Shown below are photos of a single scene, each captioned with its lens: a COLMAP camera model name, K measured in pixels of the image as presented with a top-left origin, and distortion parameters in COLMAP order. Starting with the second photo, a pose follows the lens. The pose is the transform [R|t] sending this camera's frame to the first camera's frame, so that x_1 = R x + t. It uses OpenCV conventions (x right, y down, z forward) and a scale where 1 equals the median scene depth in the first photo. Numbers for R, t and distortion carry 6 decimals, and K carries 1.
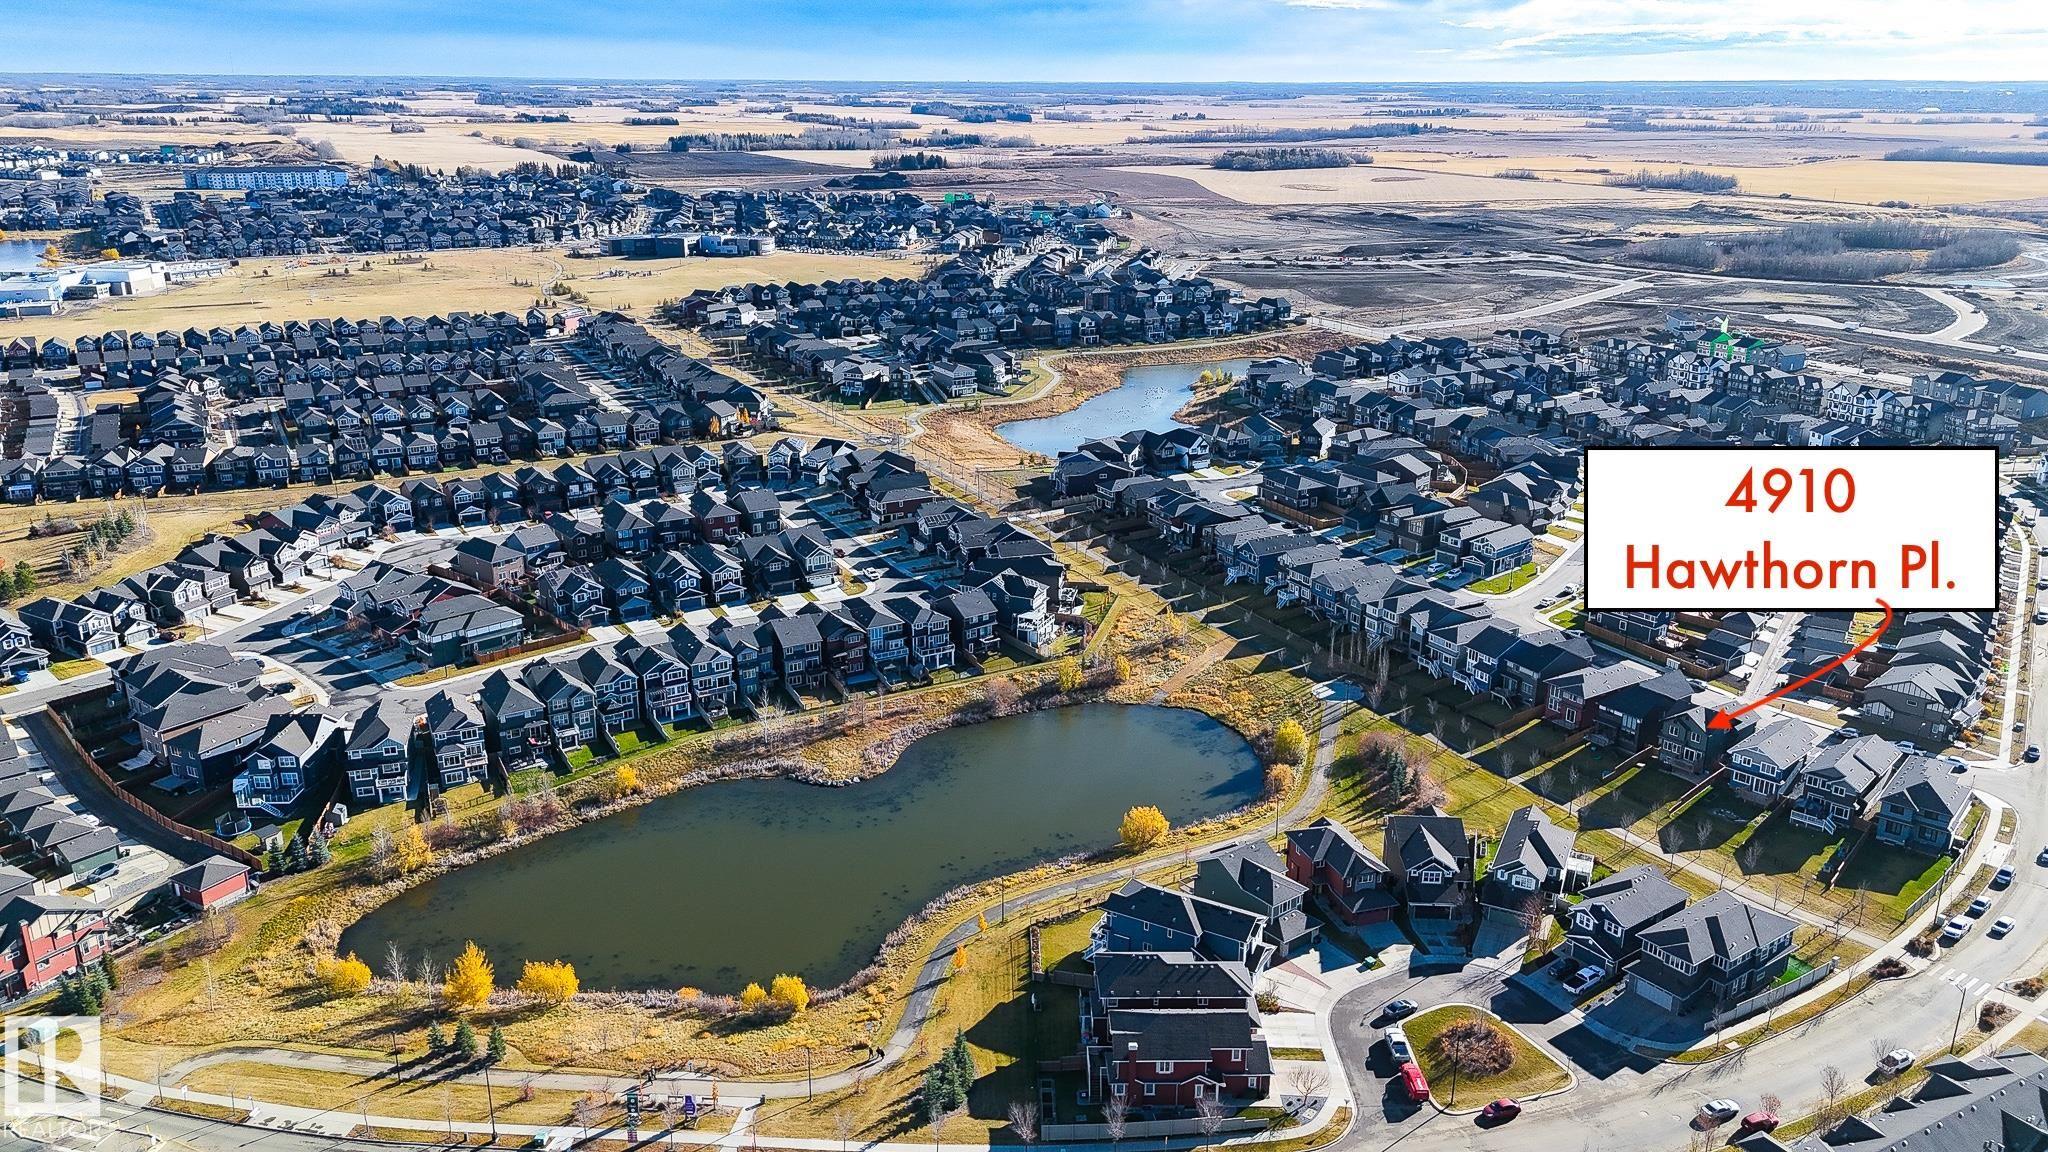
lens RADIAL K [[1497.1, 0, 1024.0], [0, 1497.1, 576.0], [0, 0, 1]] dist [0.110825, -0.144176]
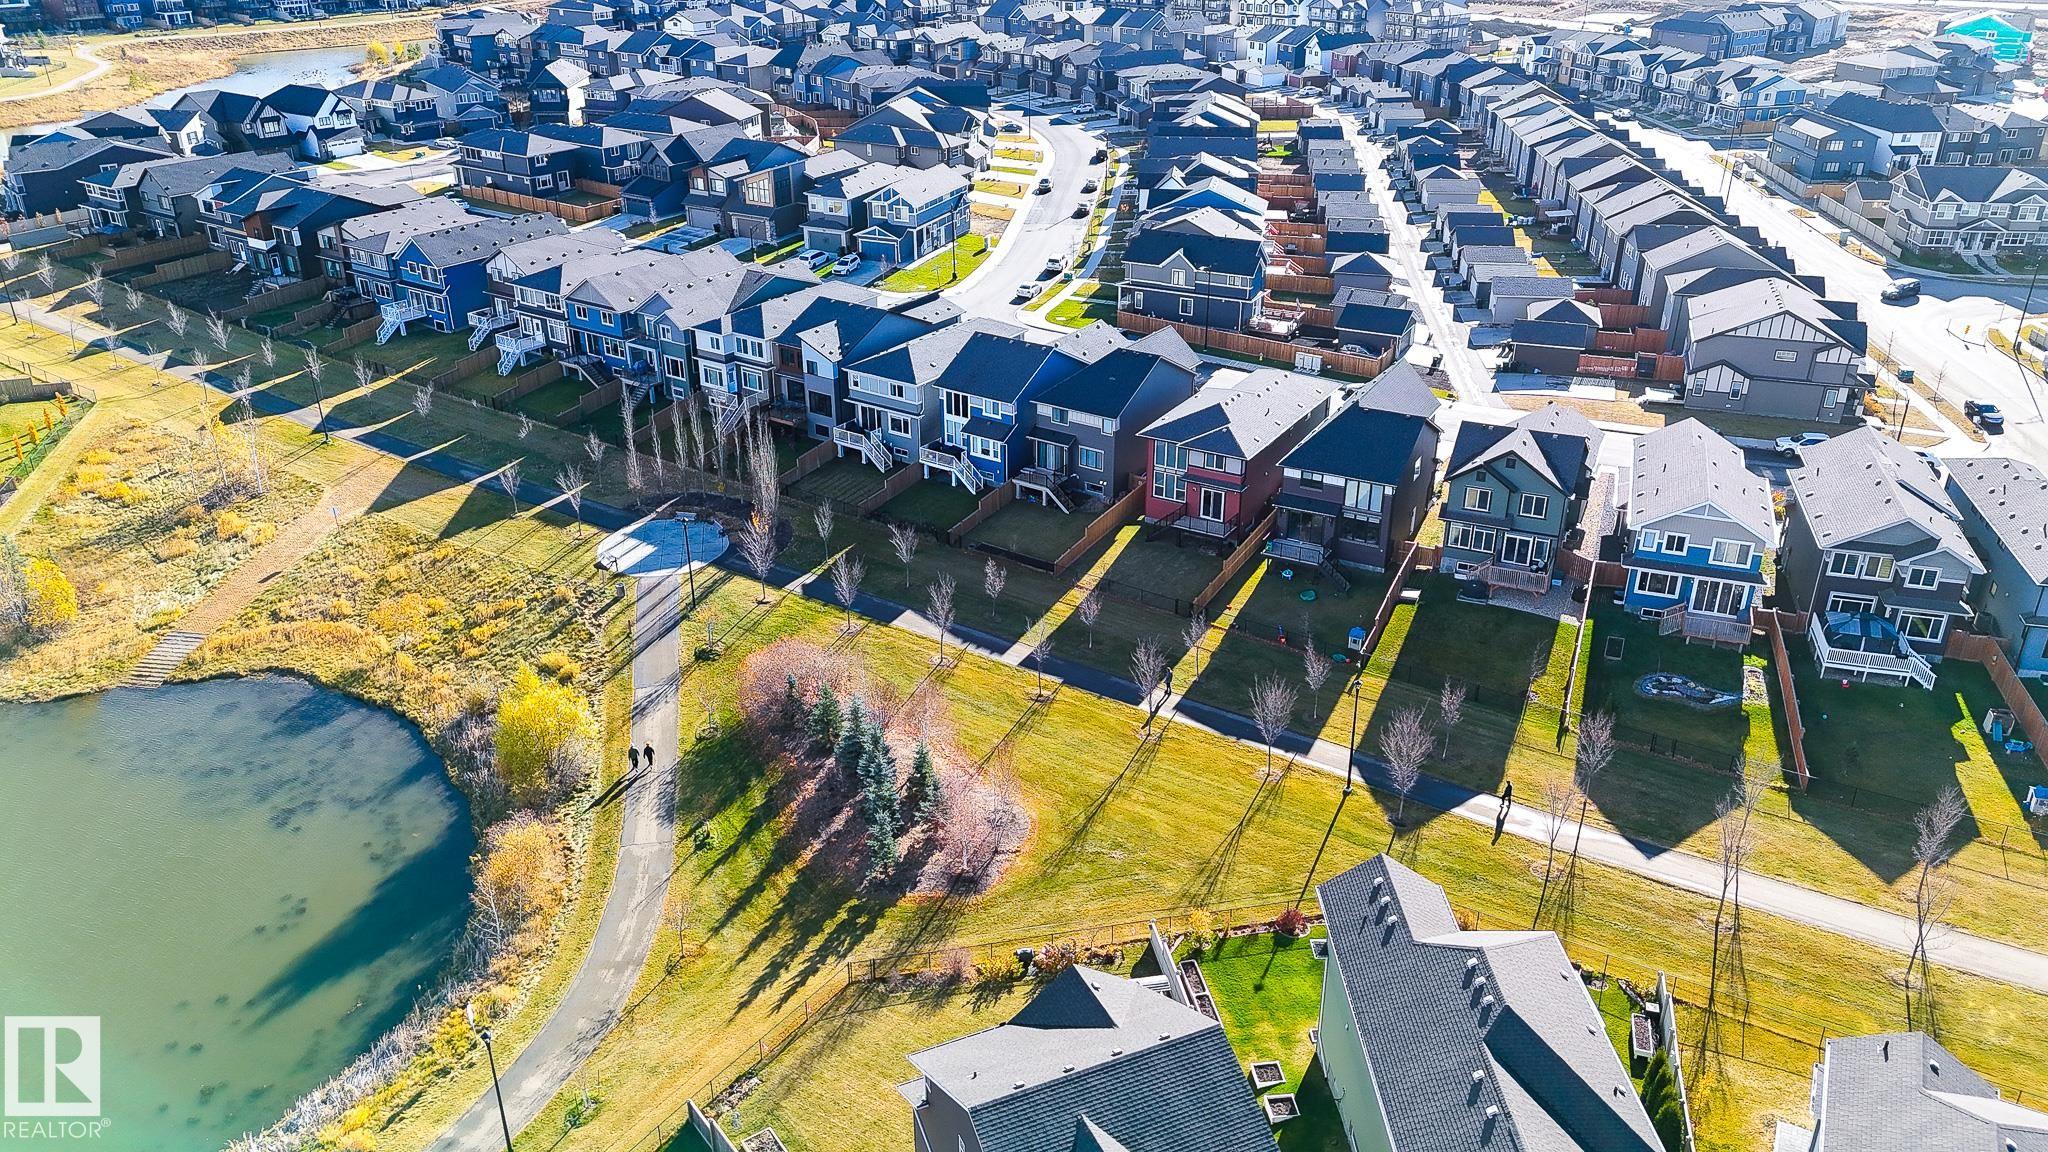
lens RADIAL K [[1496.8, 0, 1024.0], [0, 1496.8, 576.0], [0, 0, 1]] dist [0.082621, -0.076278]
pose [[0.894836, -0.199453, 0.399358, 0.112097], [0.145071, 0.976004, 0.162391, 0.028304], [-0.422164, -0.087378, 0.902298, 0.503922]]
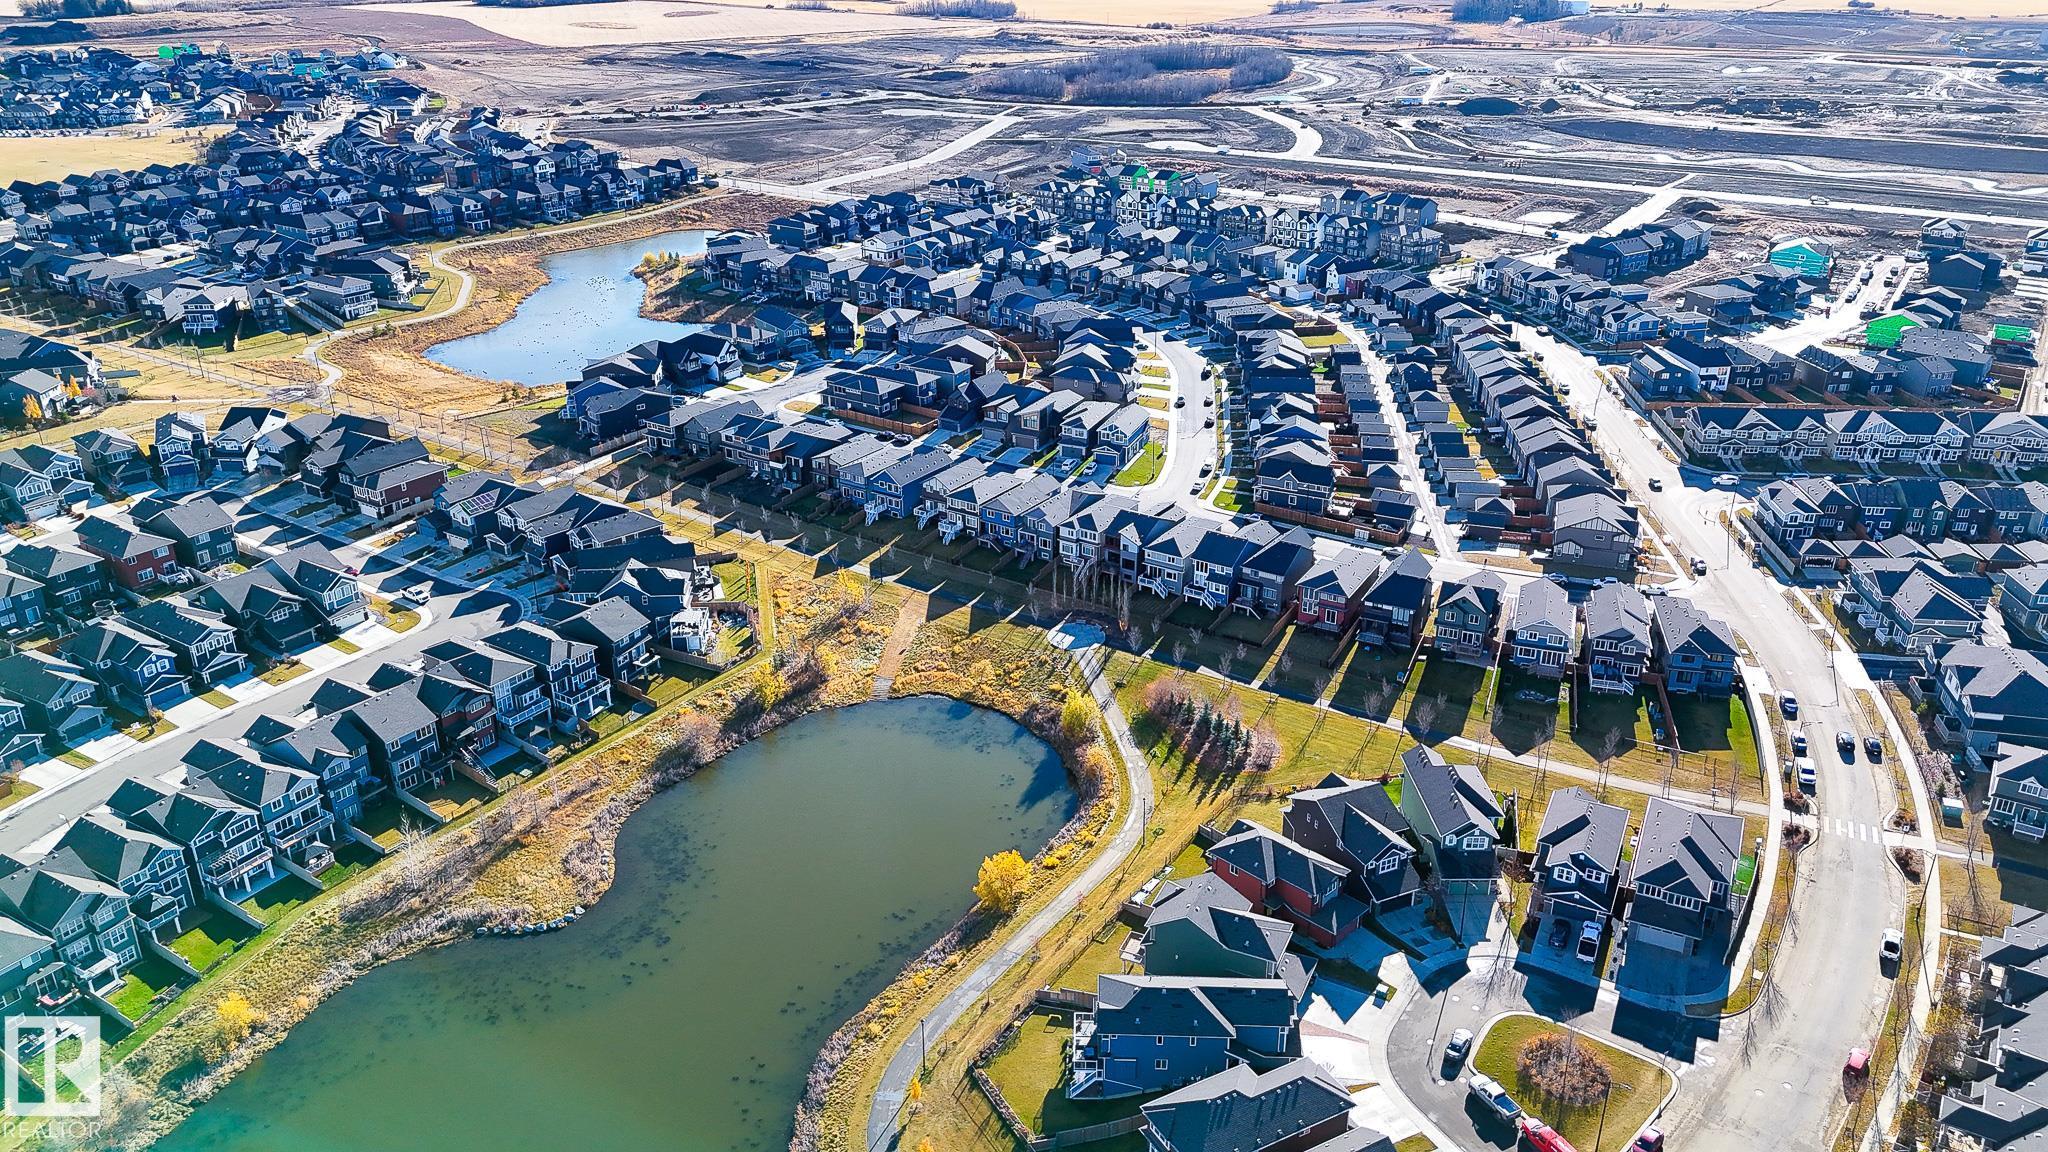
lens RADIAL K [[1497.1, 0, 1024.0], [0, 1497.1, 576.0], [0, 0, 1]] dist [0.110825, -0.144176]
pose [[0.887481, -0.192762, 0.418593, -0.148238], [0.149936, 0.979675, 0.133252, -0.065723], [-0.435771, -0.055496, 0.898345, 0.197258]]
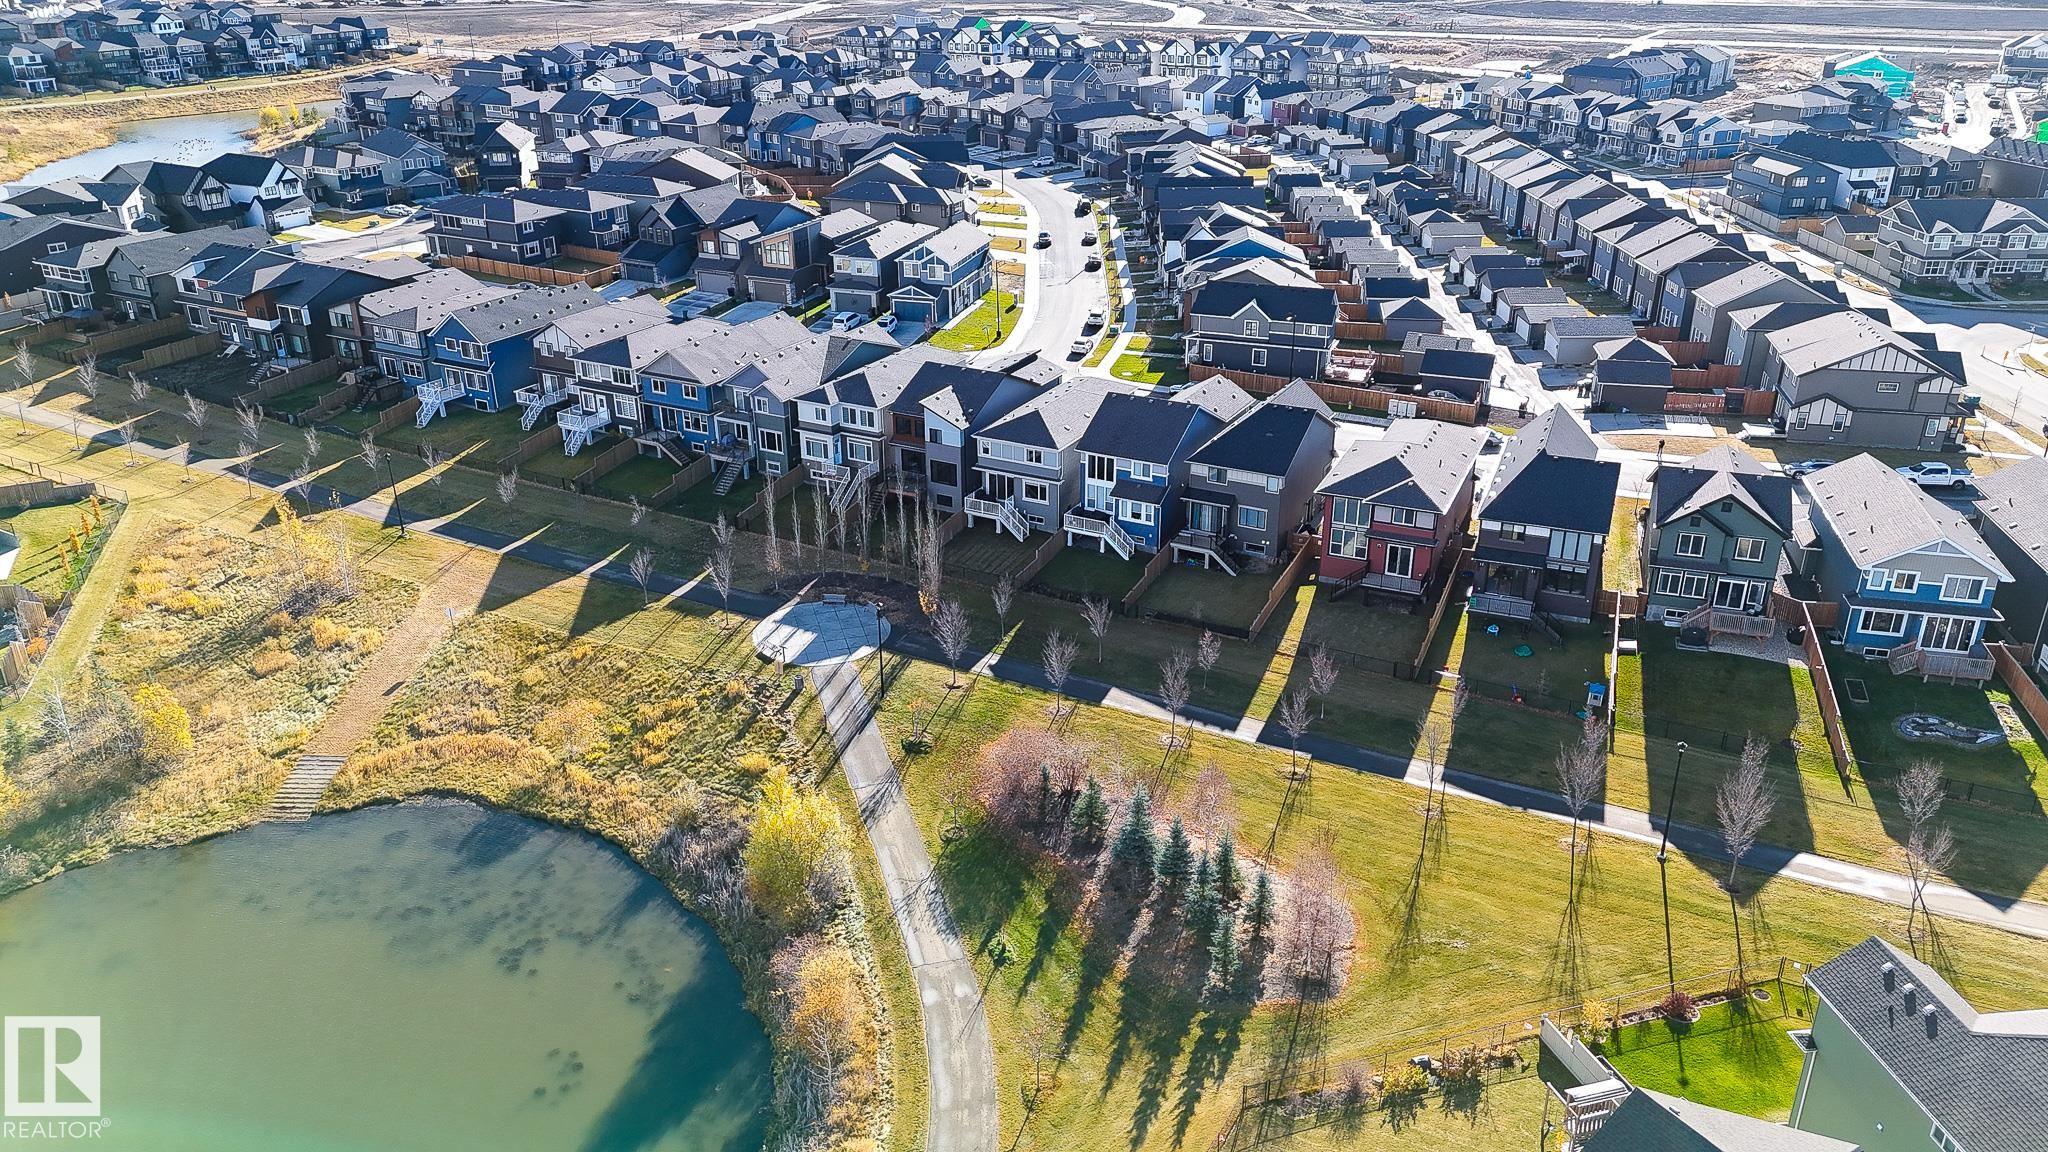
lens RADIAL K [[1496.8, 0, 1024.0], [0, 1496.8, 576.0], [0, 0, 1]] dist [0.082621, -0.076278]
pose [[0.841451, -0.228079, 0.489836, 0.059506], [0.177820, 0.972937, 0.147559, 0.014259], [-0.510235, -0.037061, 0.859236, 0.549708]]
